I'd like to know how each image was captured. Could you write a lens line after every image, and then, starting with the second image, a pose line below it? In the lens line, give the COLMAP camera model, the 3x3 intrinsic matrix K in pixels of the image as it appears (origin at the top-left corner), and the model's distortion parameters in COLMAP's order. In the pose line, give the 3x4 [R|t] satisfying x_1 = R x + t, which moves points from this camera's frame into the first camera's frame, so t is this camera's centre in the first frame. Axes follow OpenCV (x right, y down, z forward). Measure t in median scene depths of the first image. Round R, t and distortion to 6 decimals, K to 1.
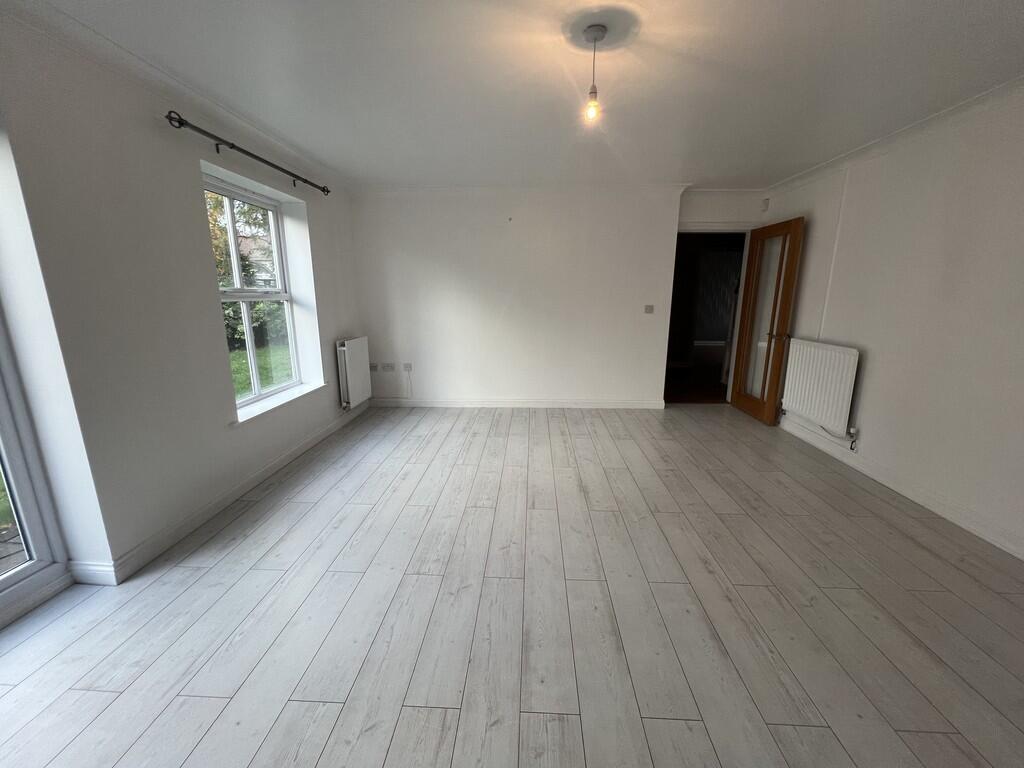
lens RADIAL K [[409.2, 0, 510.8], [0, 409.2, 385.7], [0, 0, 1]] dist [-0.003355, 0.000538]
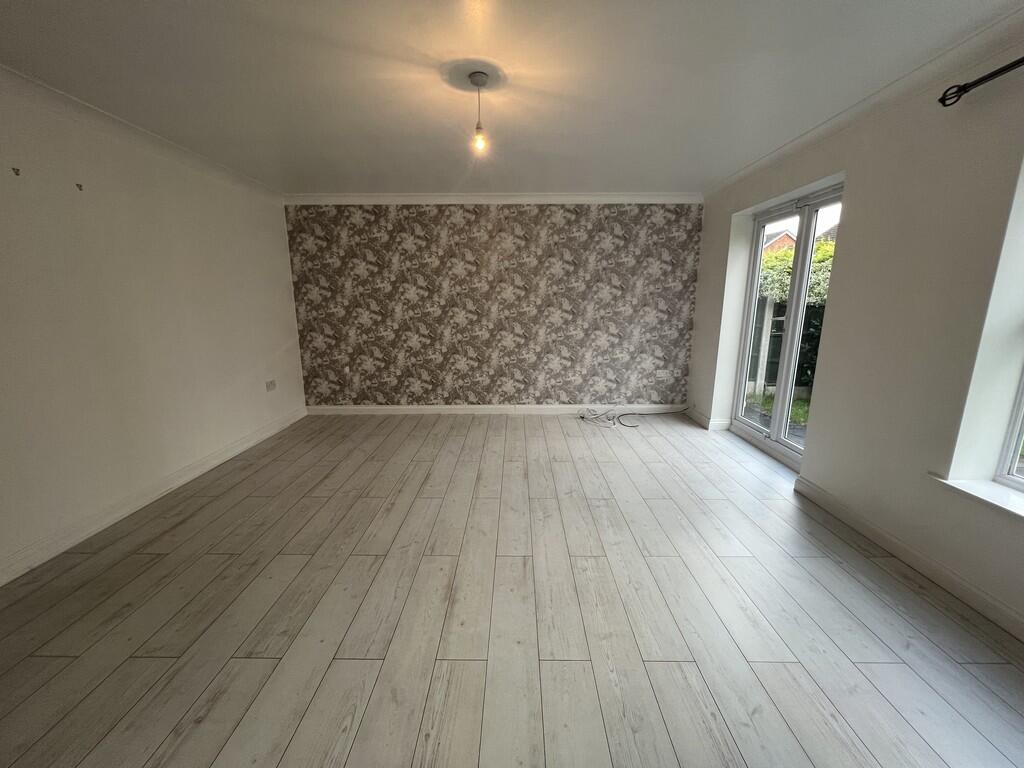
lens RADIAL K [[409.2, 0, 510.9], [0, 409.2, 385.9], [0, 0, 1]] dist [-0.003355, 0.000538]
pose [[-0.999197, 0.010815, -0.038590, 0.109547], [-0.006249, 0.909075, 0.416585, -0.357150], [0.039587, 0.416491, -0.908277, 1.582652]]
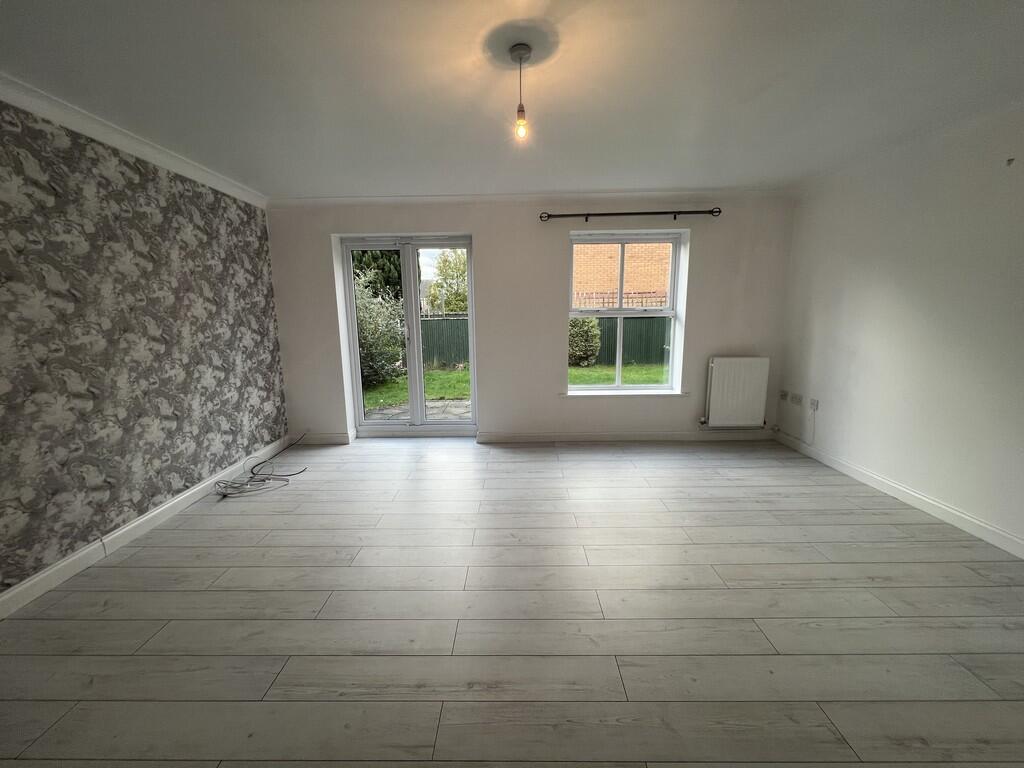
lens RADIAL K [[409.2, 0, 511.8], [0, 409.2, 385.9], [0, 0, 1]] dist [-0.003355, 0.000538]
pose [[0.041240, 0.177429, -0.983269, 0.855376], [-0.206764, 0.964320, 0.165337, -0.159507], [0.977521, 0.196486, 0.076455, 0.688971]]
